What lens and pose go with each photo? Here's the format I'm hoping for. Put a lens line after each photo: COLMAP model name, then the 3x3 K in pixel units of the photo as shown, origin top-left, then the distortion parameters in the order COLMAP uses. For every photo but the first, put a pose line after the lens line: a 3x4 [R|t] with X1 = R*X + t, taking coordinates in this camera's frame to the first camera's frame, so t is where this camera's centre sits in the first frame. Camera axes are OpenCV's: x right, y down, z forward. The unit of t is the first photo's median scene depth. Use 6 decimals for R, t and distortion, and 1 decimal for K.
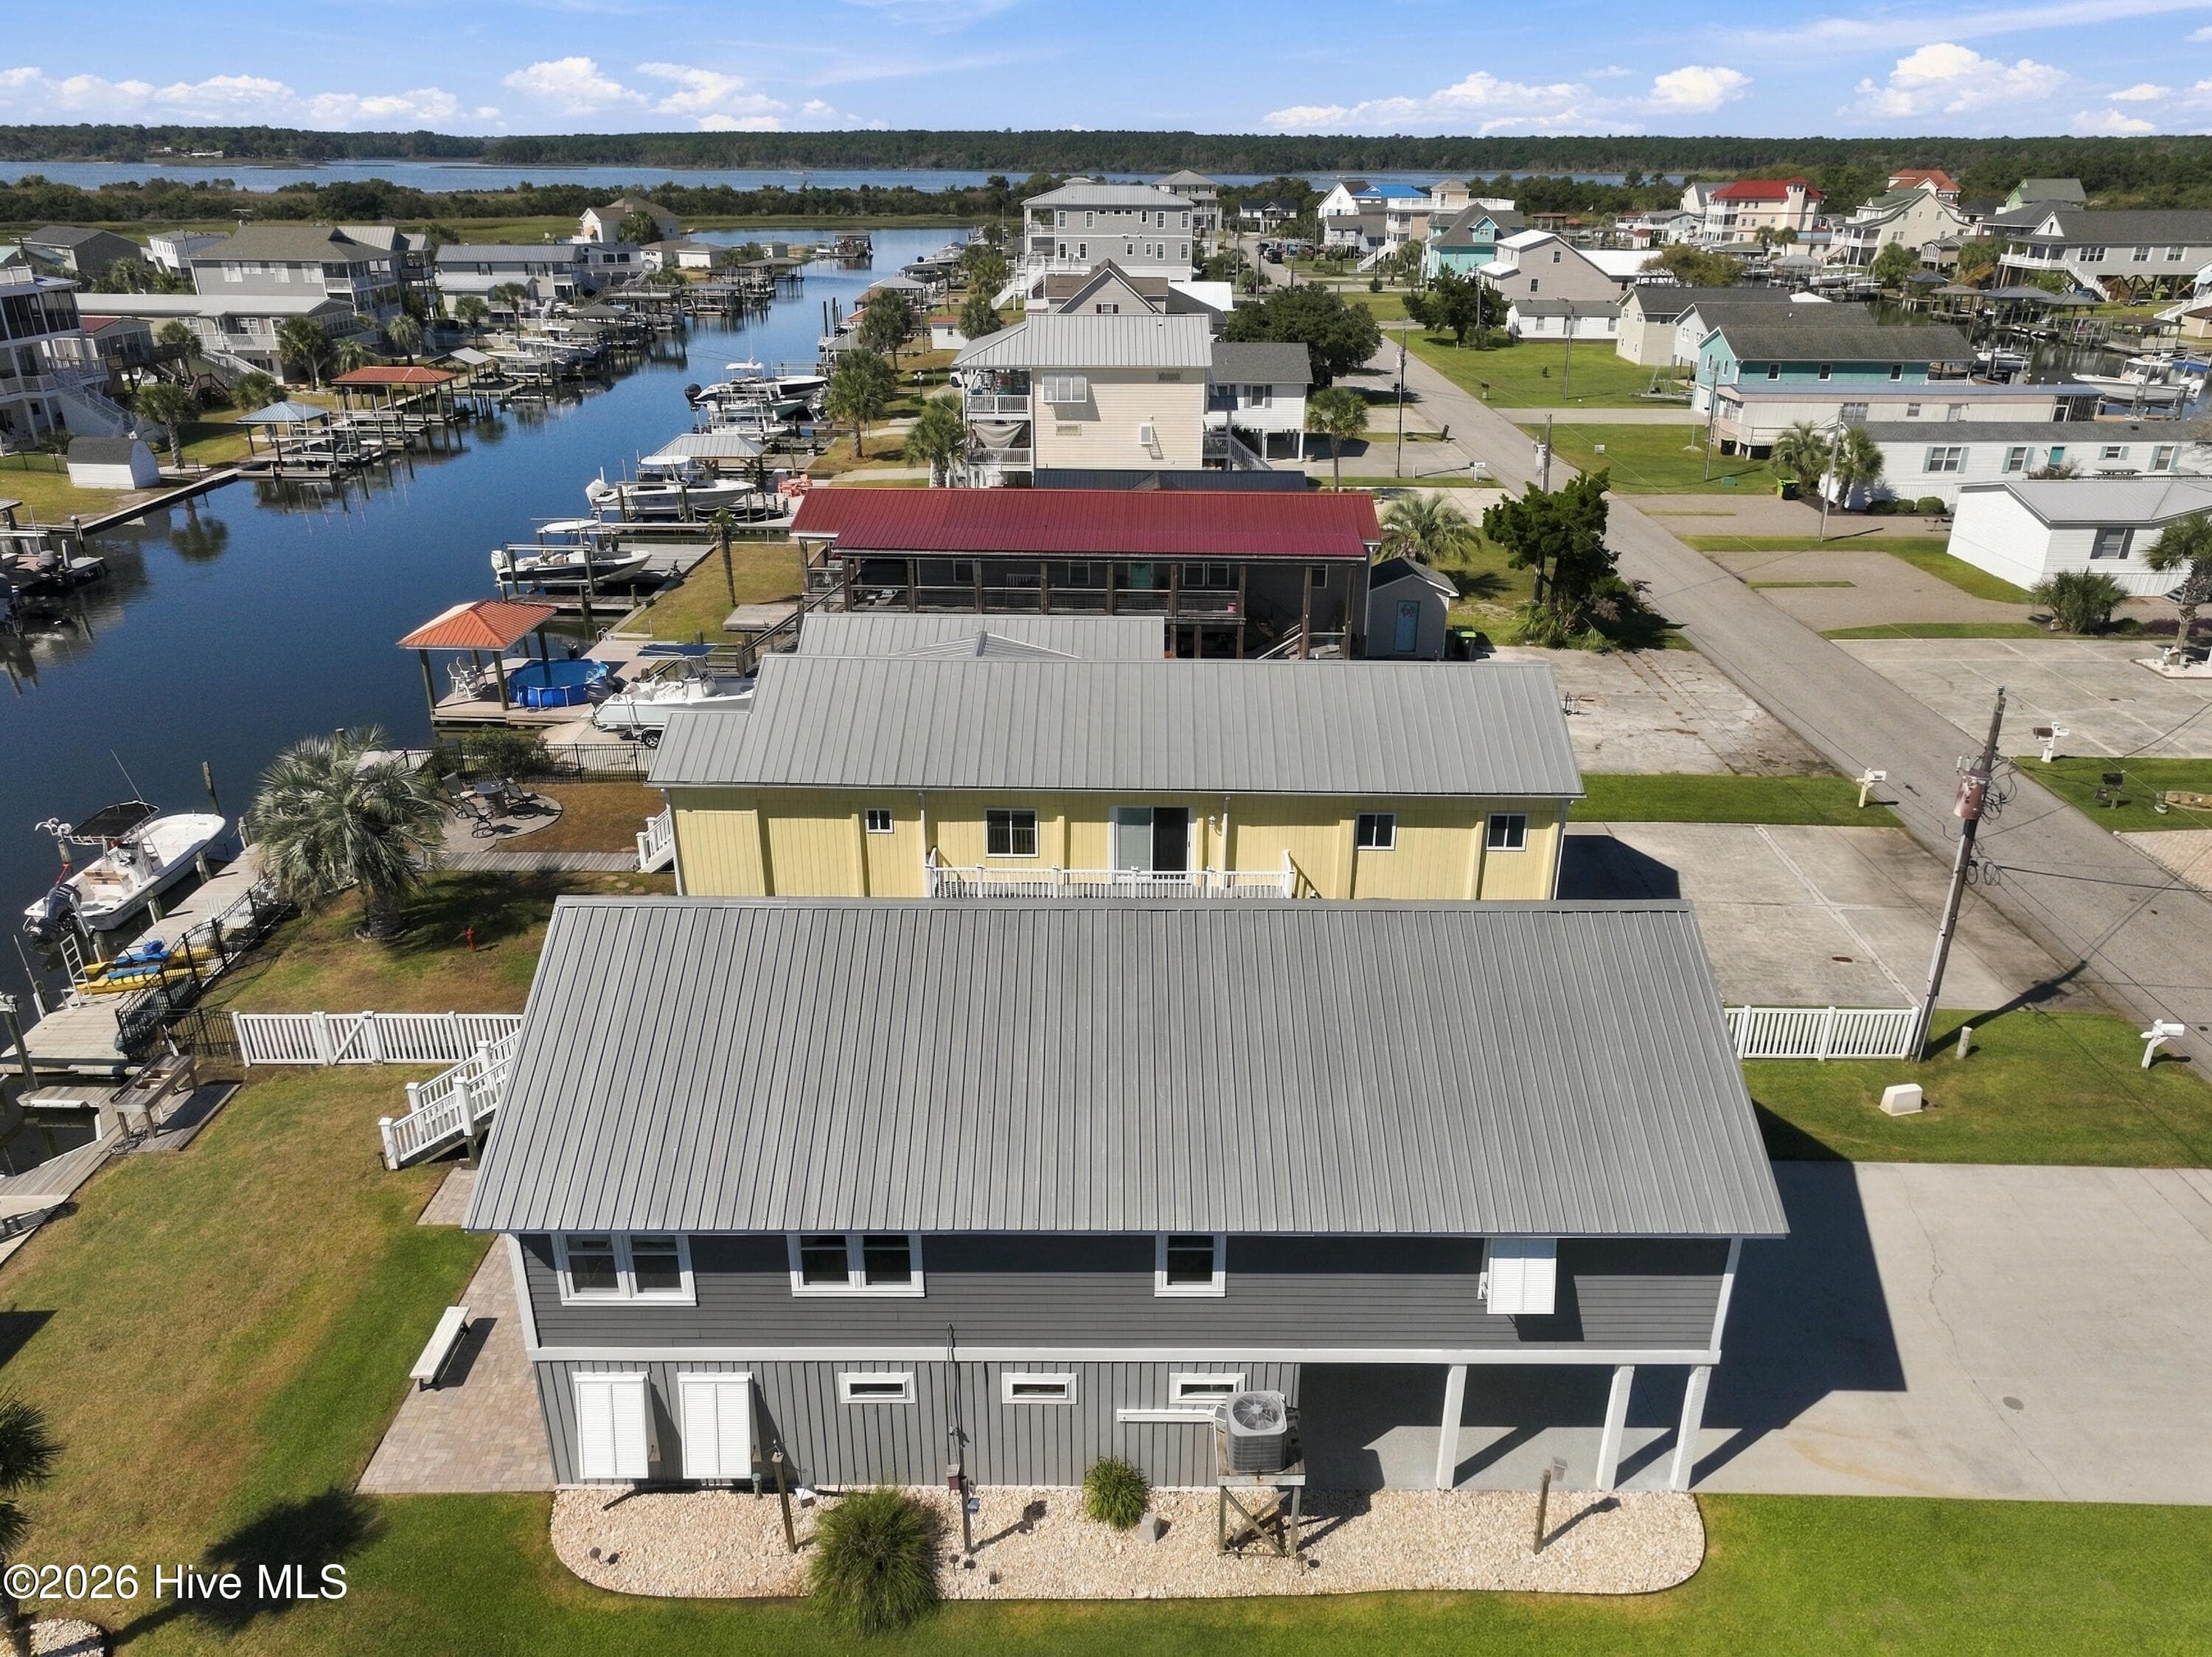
lens RADIAL K [[1560.5, 0, 1111.3], [0, 1560.5, 823.3], [0, 0, 1]] dist [-0.003653, 0.026228]
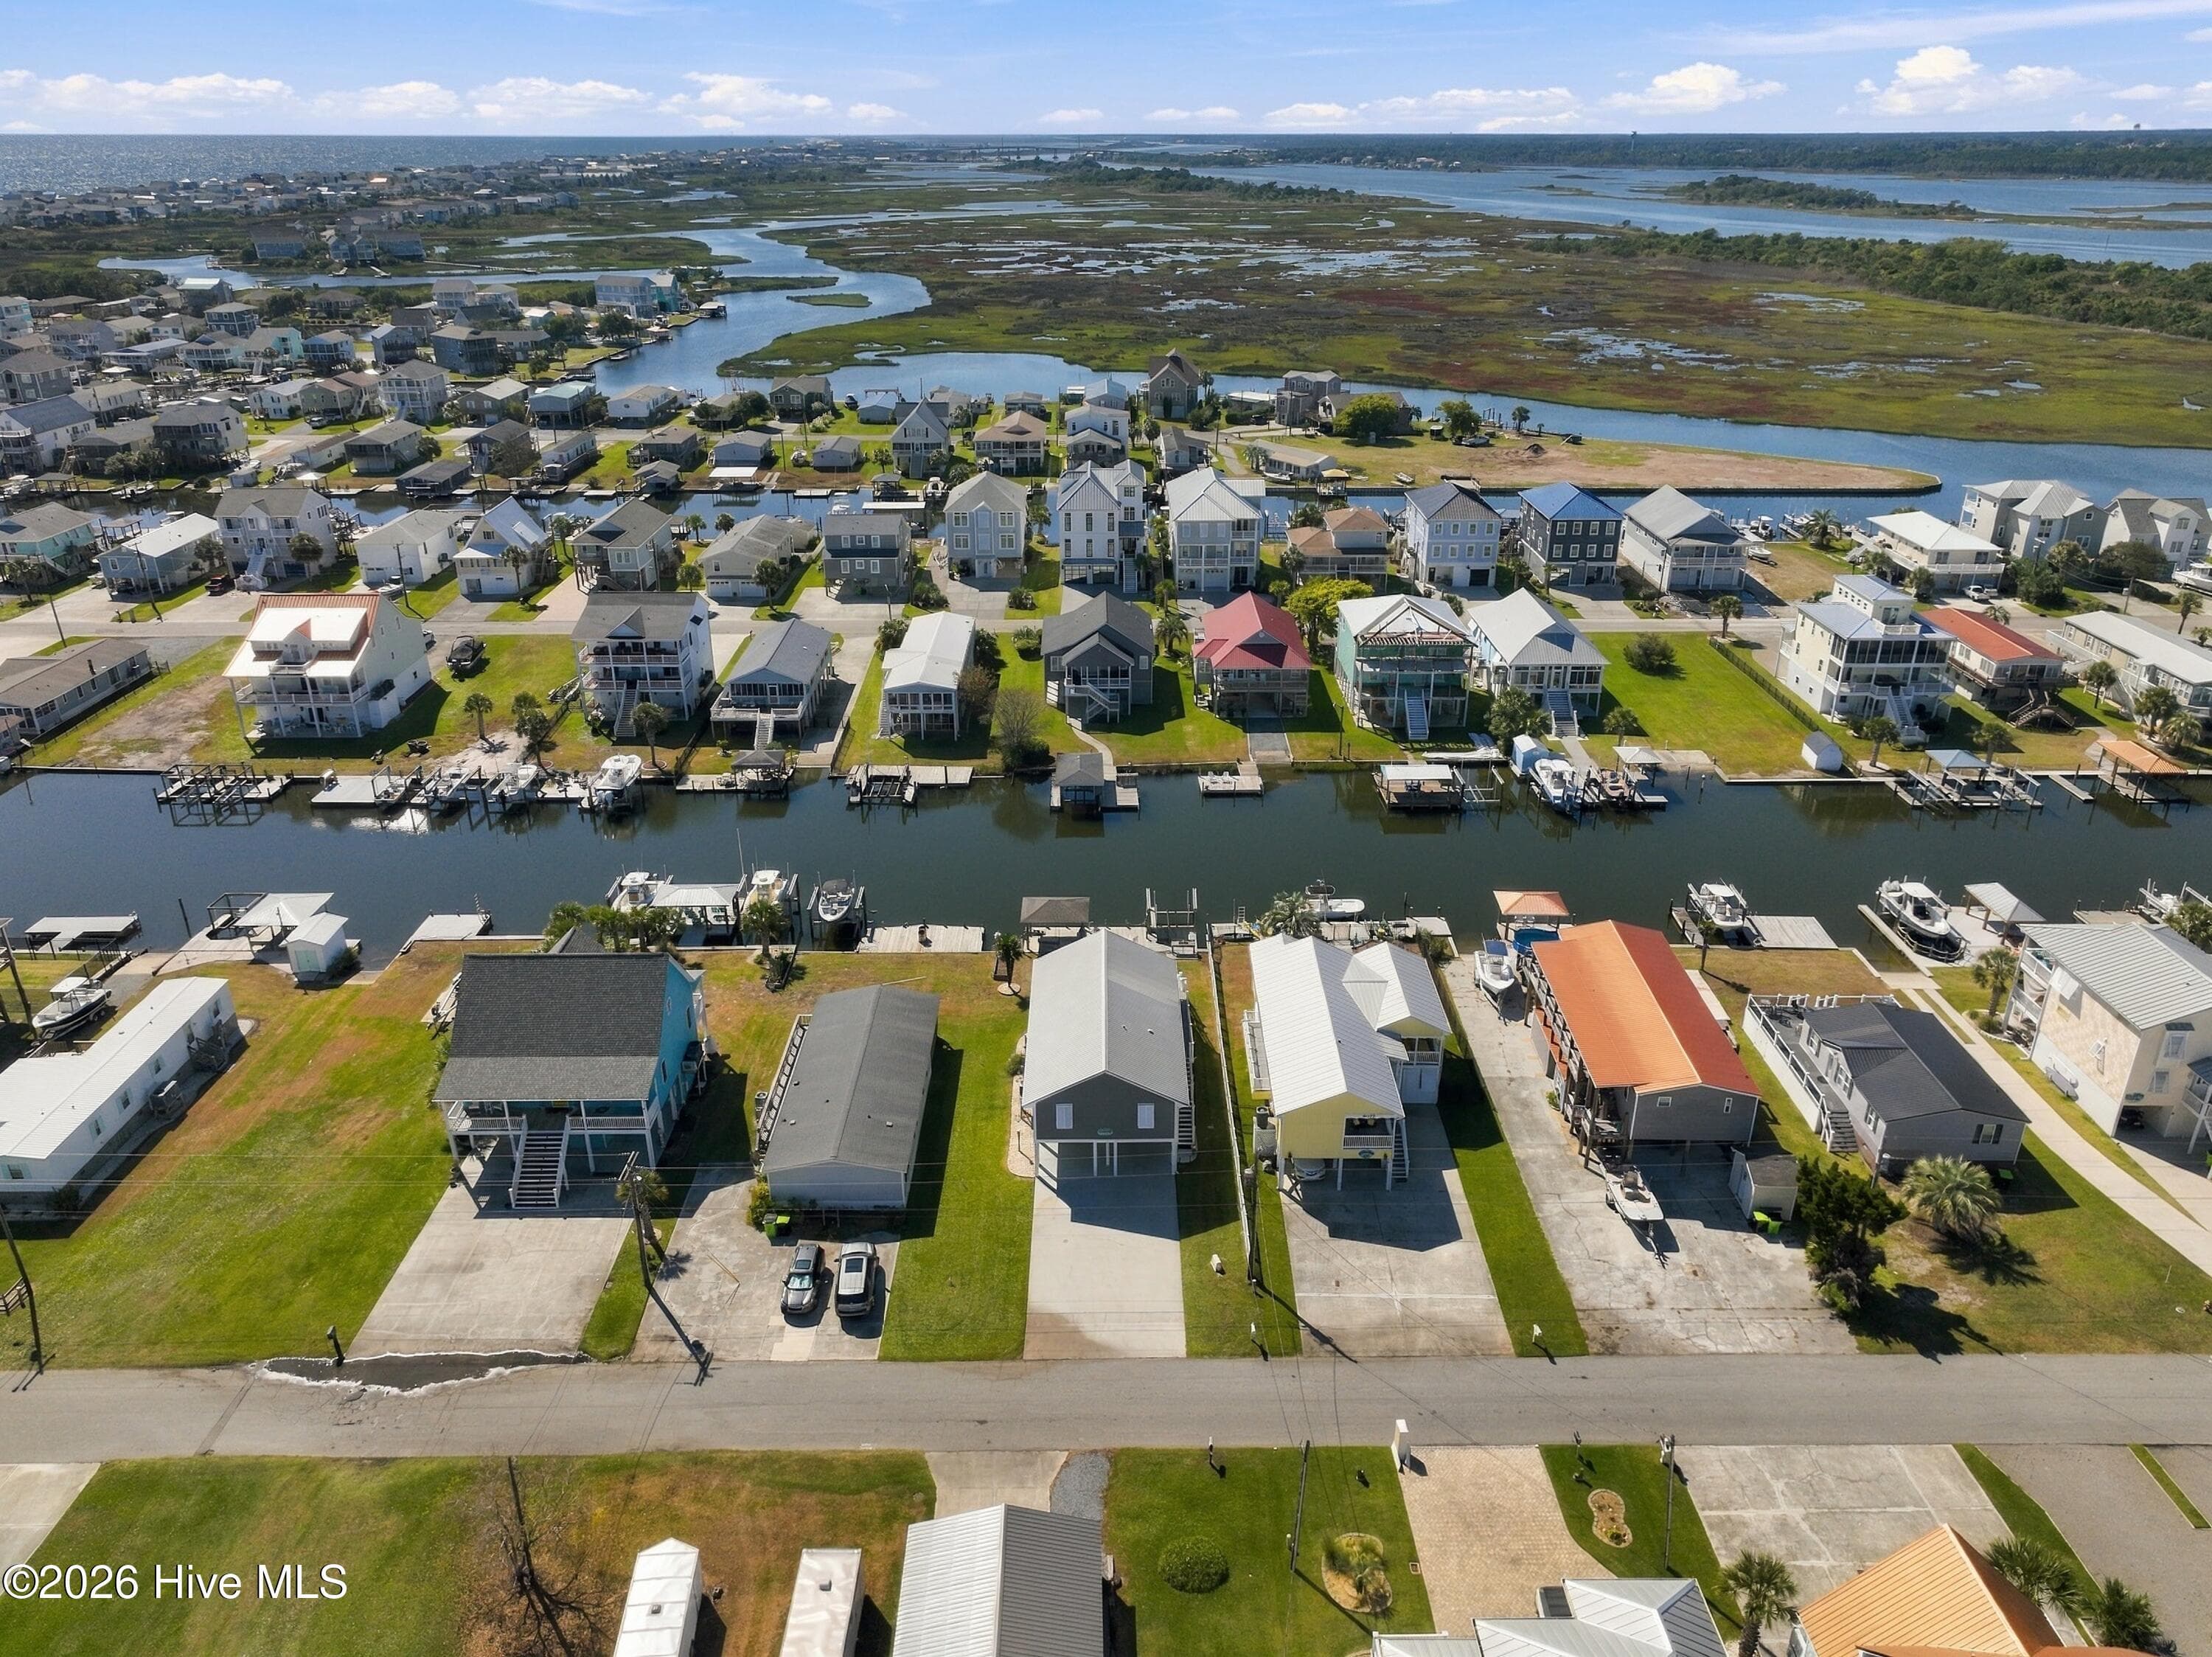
lens RADIAL K [[1560.5, 0, 1111.3], [0, 1560.5, 823.3], [0, 0, 1]] dist [-0.003653, 0.026228]
pose [[0.008625, 0.401091, -0.915998, 2.072445], [-0.397710, 0.841839, 0.364874, -1.057186], [0.917471, 0.361154, 0.166779, 0.100156]]
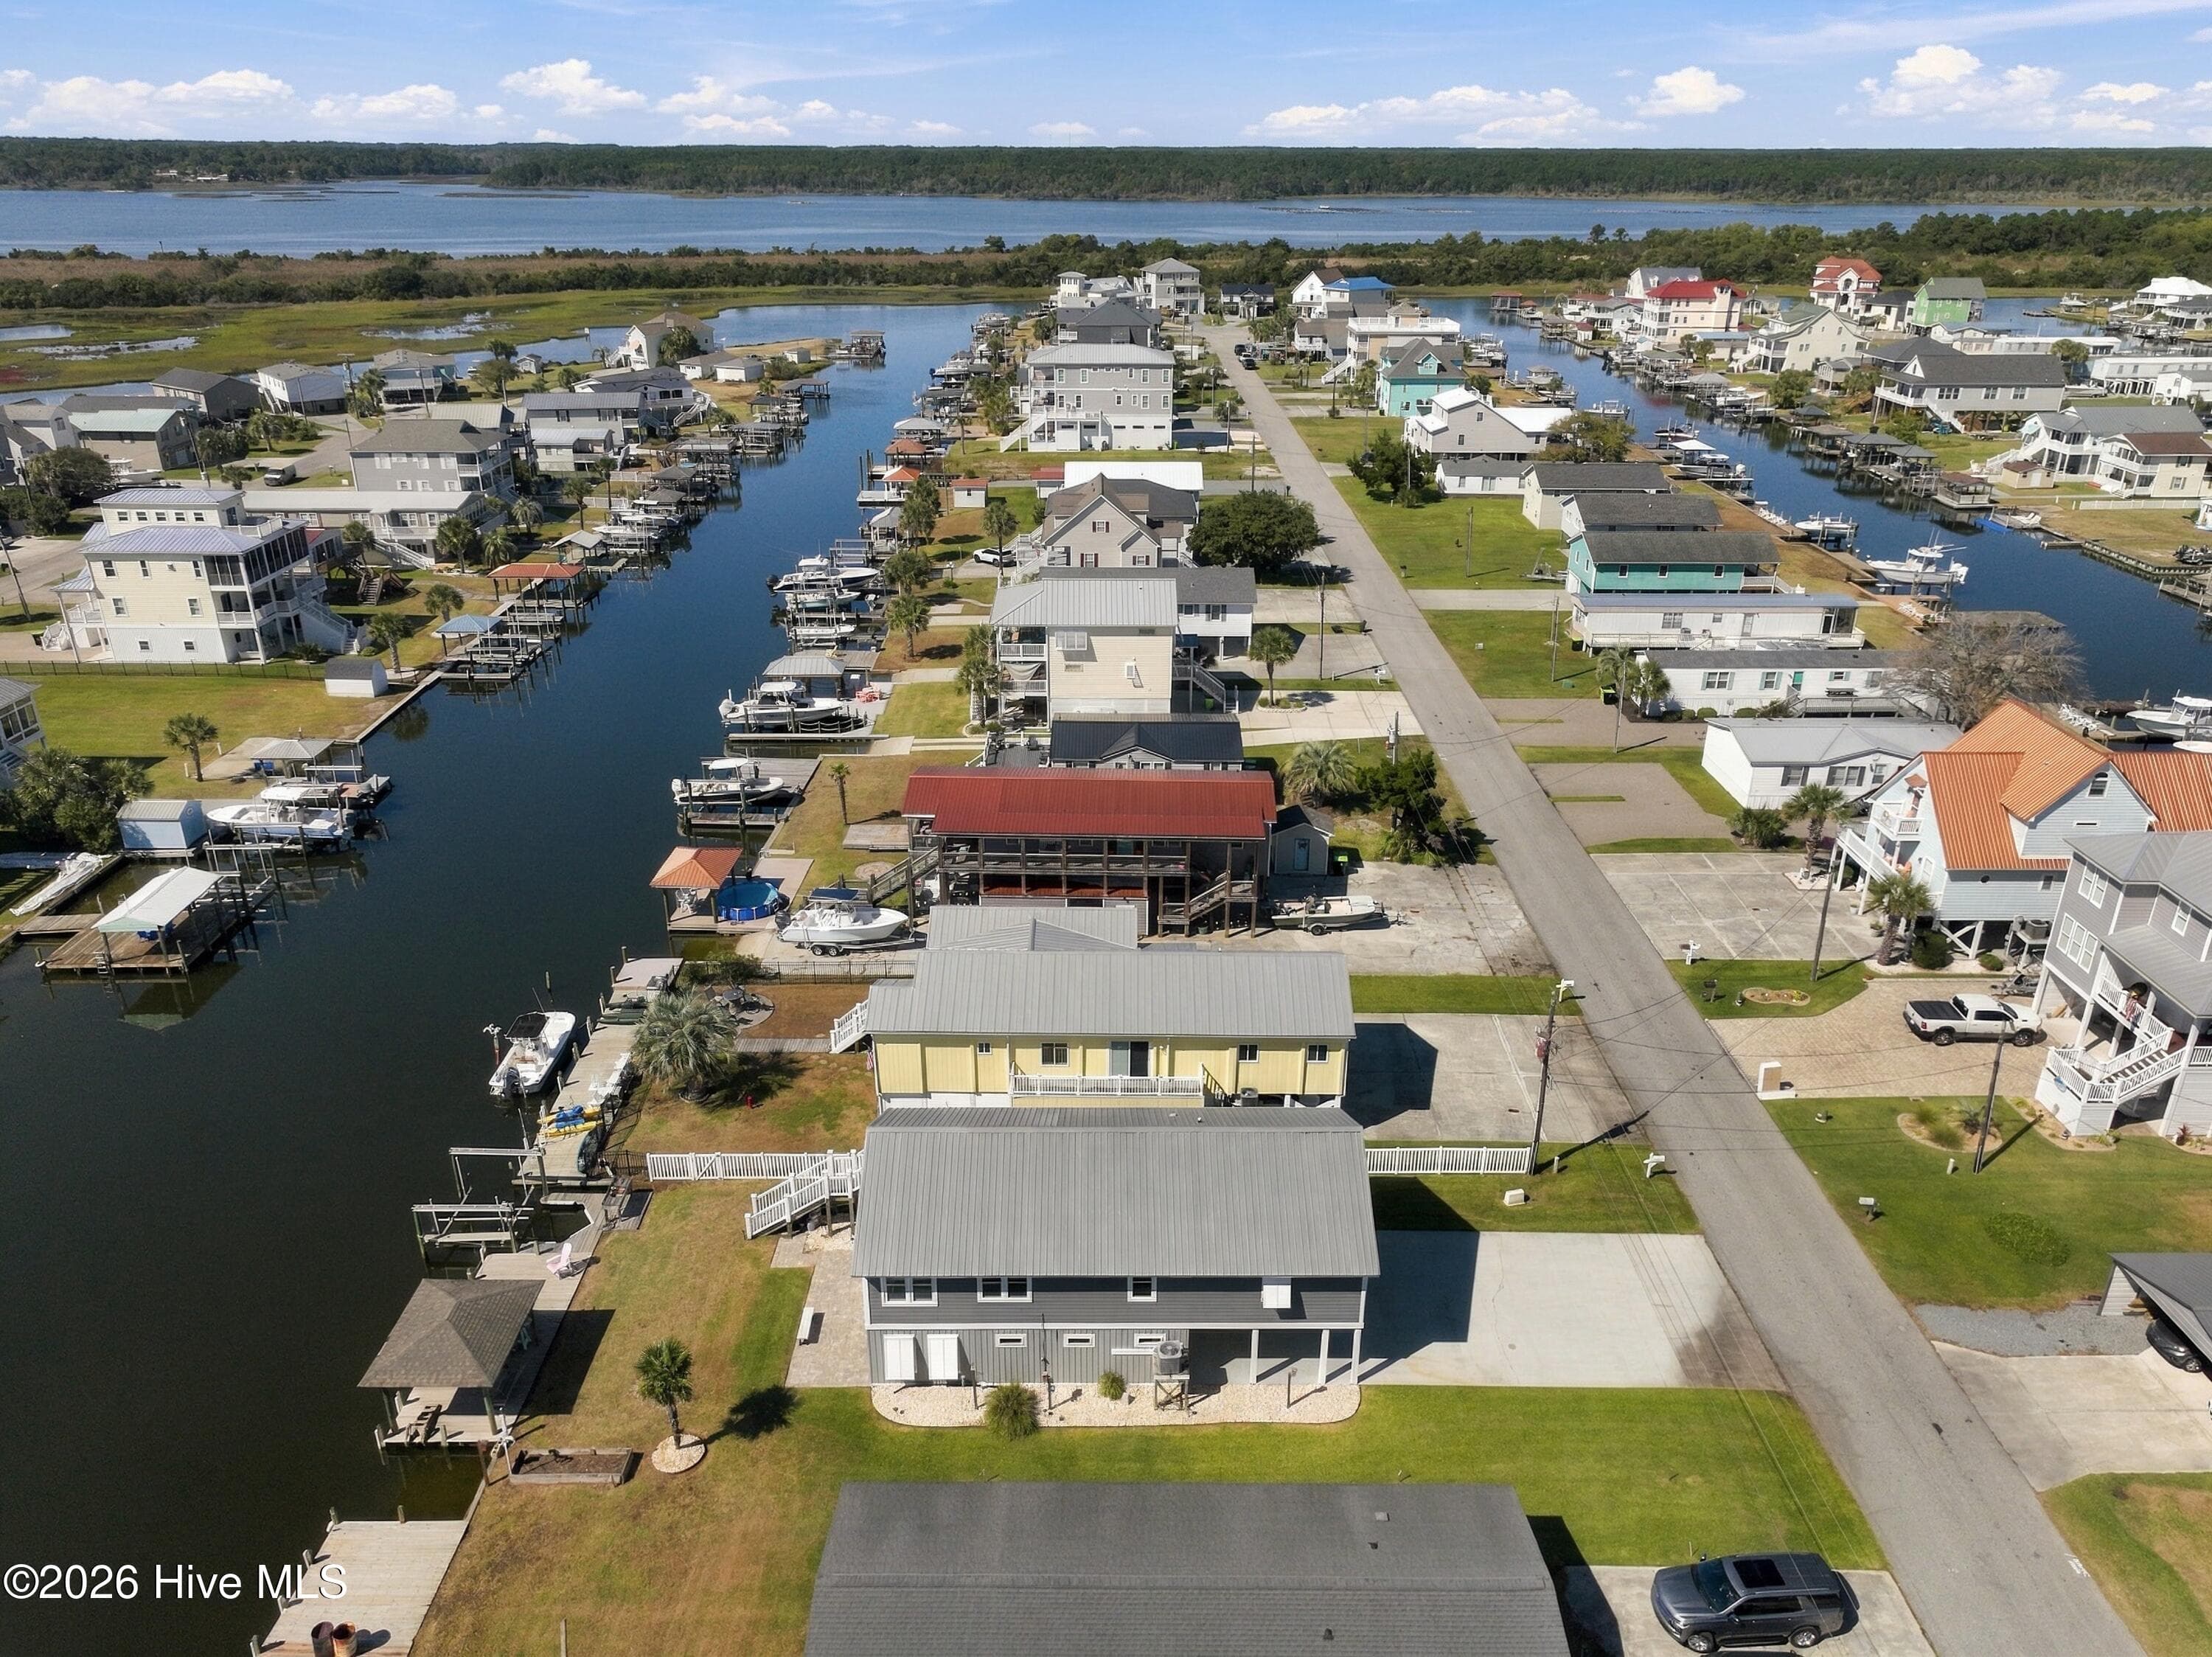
lens RADIAL K [[1560.5, 0, 1111.3], [0, 1560.5, 823.3], [0, 0, 1]] dist [-0.003653, 0.026228]
pose [[0.999981, -0.003035, 0.005282, -0.004166], [0.003033, 0.999995, 0.000370, -0.230136], [-0.005283, -0.000354, 0.999986, -0.742704]]
